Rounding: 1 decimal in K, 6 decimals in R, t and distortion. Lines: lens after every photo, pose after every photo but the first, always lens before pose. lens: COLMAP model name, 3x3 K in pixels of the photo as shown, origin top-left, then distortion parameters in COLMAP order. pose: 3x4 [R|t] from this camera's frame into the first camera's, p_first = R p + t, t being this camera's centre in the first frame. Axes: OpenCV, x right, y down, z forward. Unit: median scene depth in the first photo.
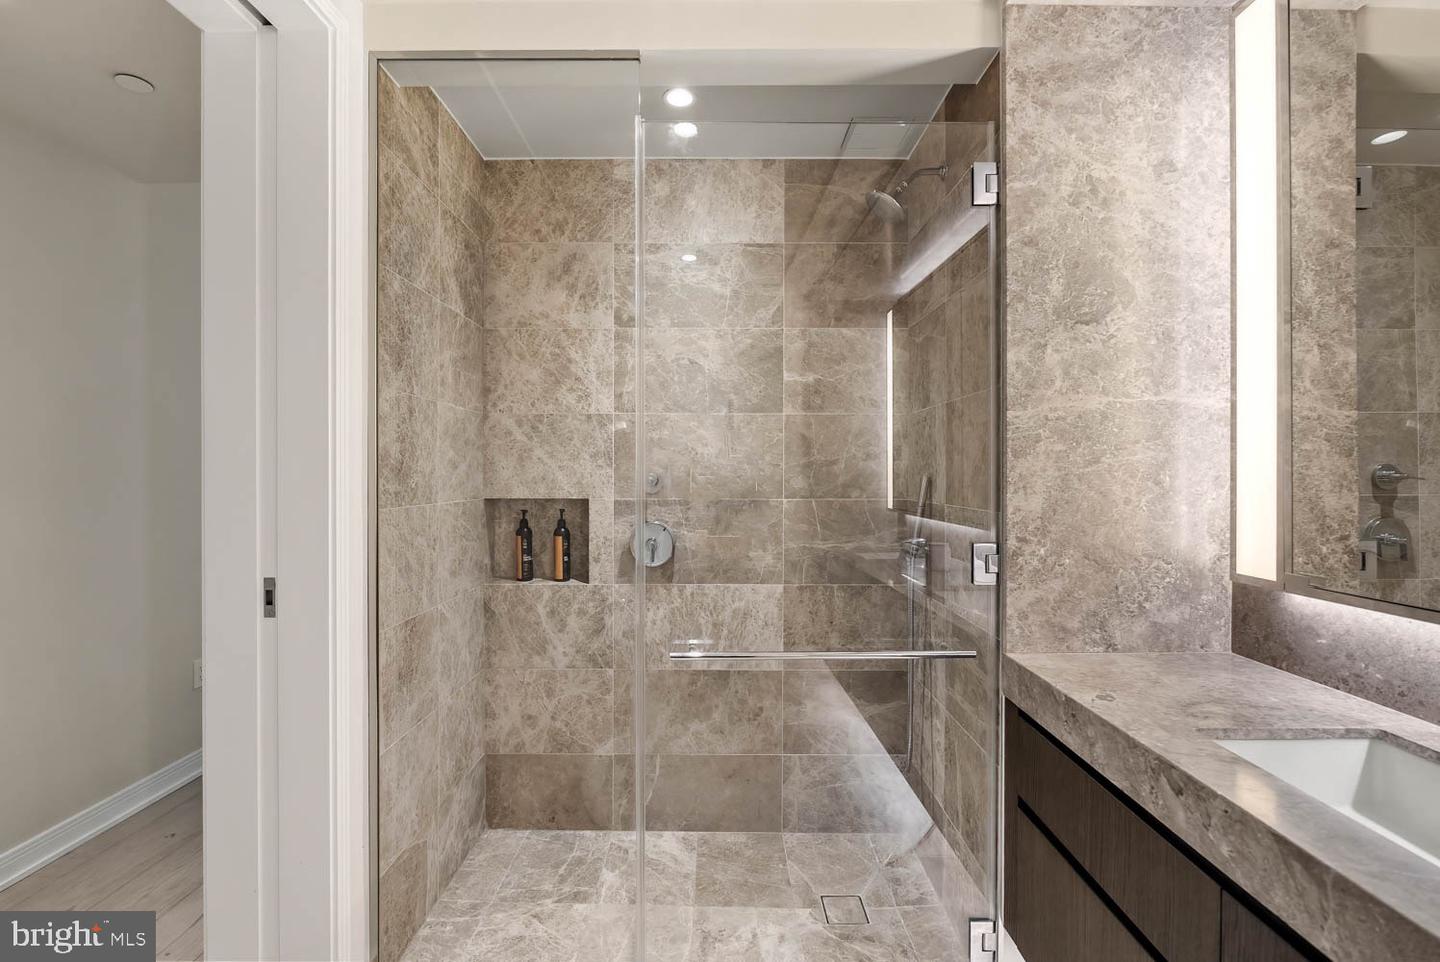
lens RADIAL K [[636.2, 0, 719.2], [0, 636.2, 476.3], [0, 0, 1]] dist [-0.000797, 0.000335]
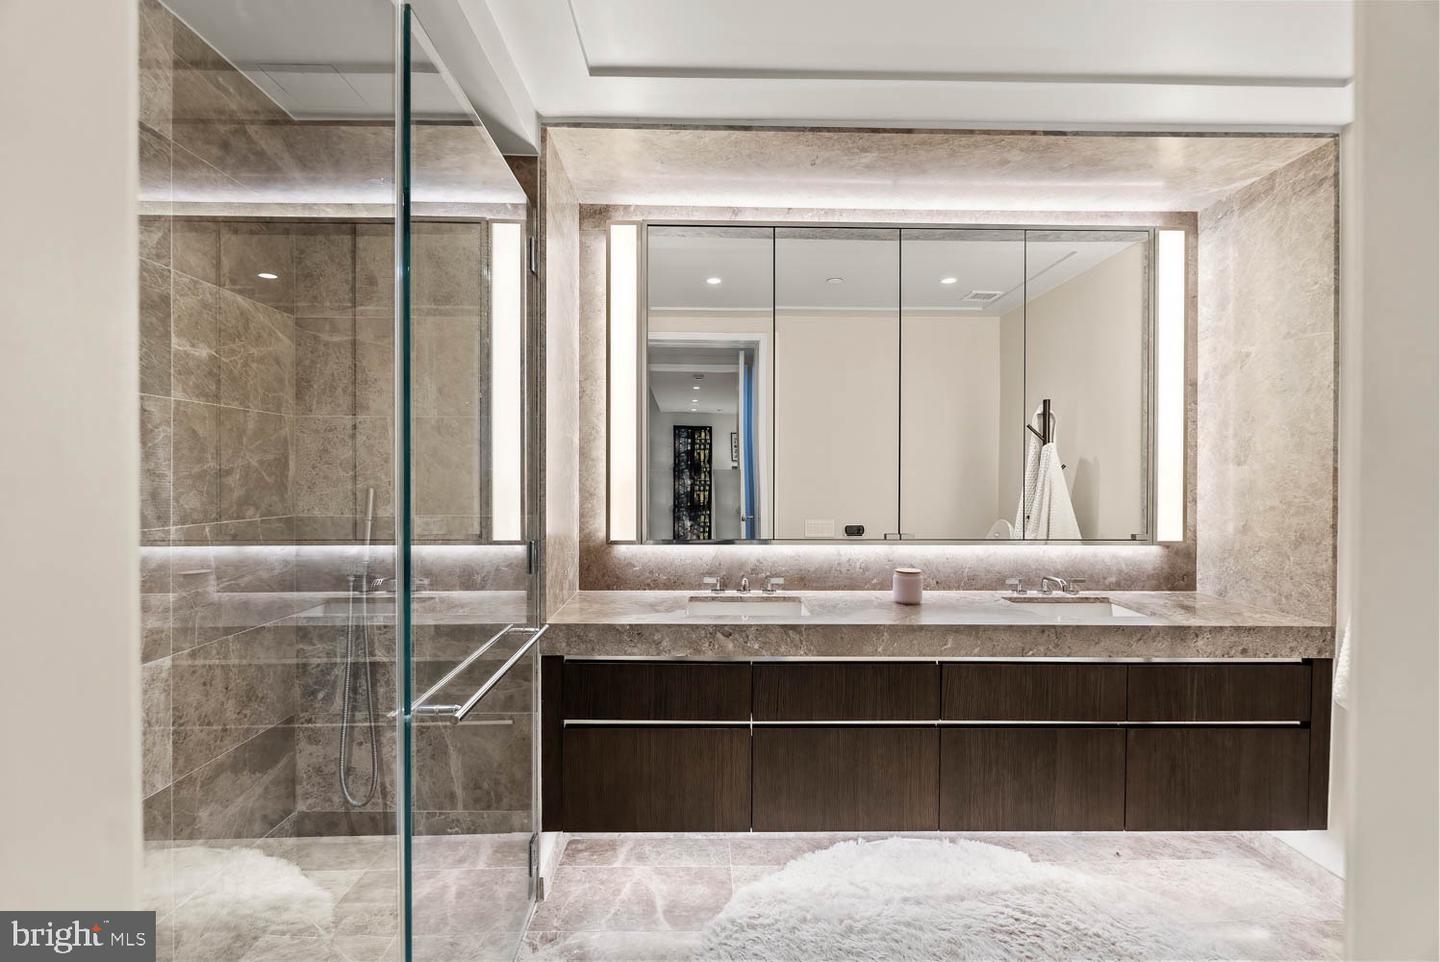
lens RADIAL K [[636.2, 0, 719.2], [0, 636.2, 476.3], [0, 0, 1]] dist [-0.000797, 0.000335]
pose [[-0.026983, -0.002667, 0.999632, -0.935871], [0.001086, 0.999996, 0.002698, -0.029203], [-0.999635, 0.001158, -0.026980, 0.722384]]
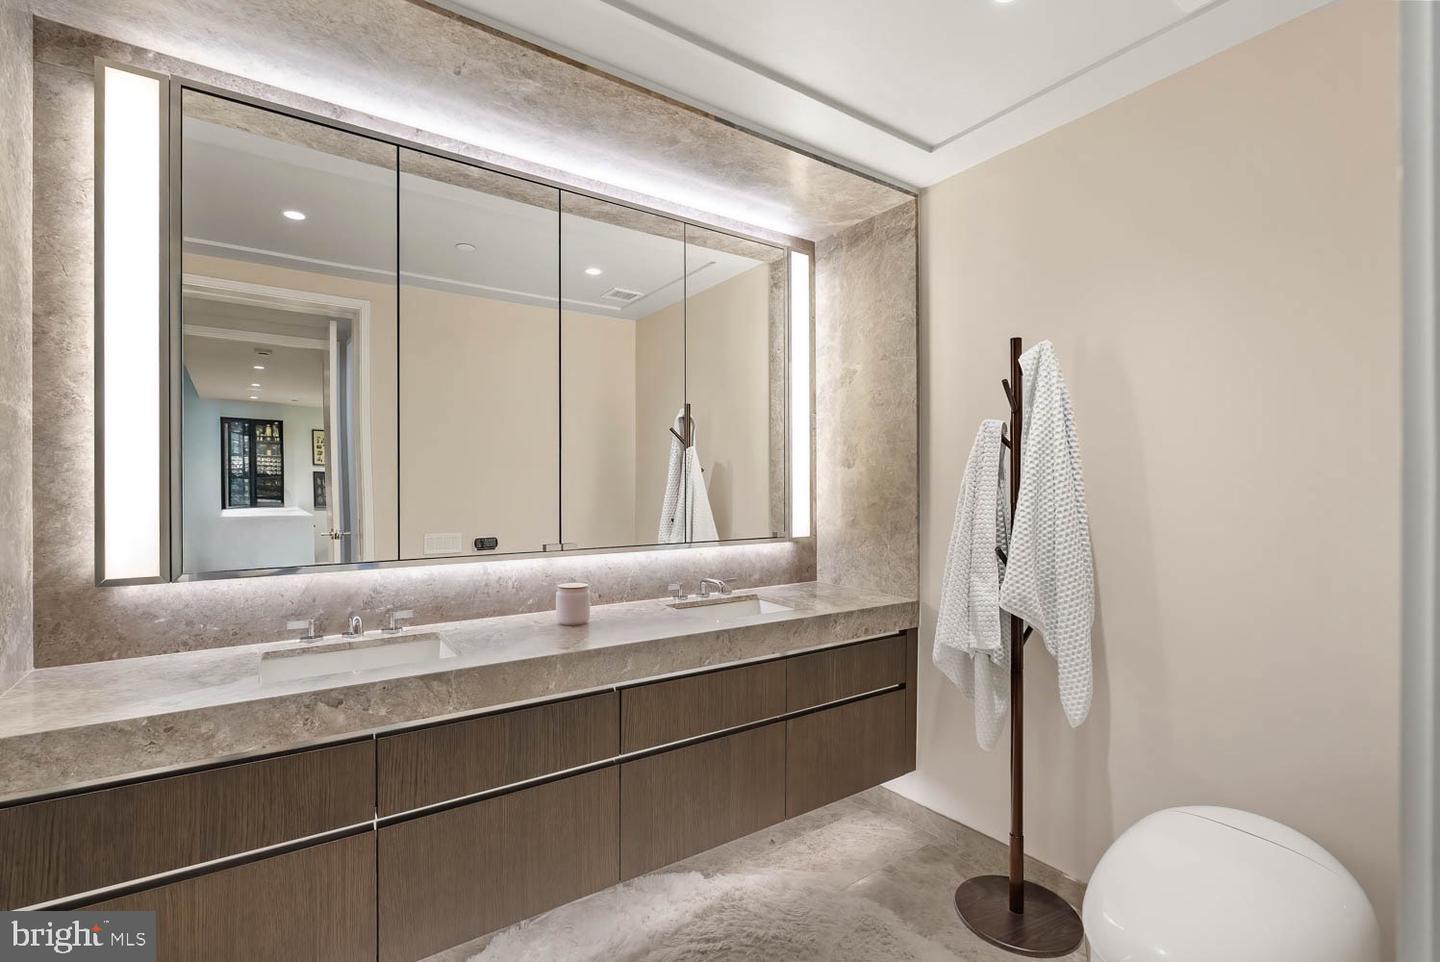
lens RADIAL K [[648.4, 0, 721.7], [0, 648.4, 485.3], [0, 0, 1]] dist [-0.008785, 0.001191]
pose [[-0.580638, 0.000271, 0.814162, -0.667786], [0.004170, 0.999988, 0.002641, -0.006228], [-0.814151, 0.004929, -0.580632, 0.757232]]
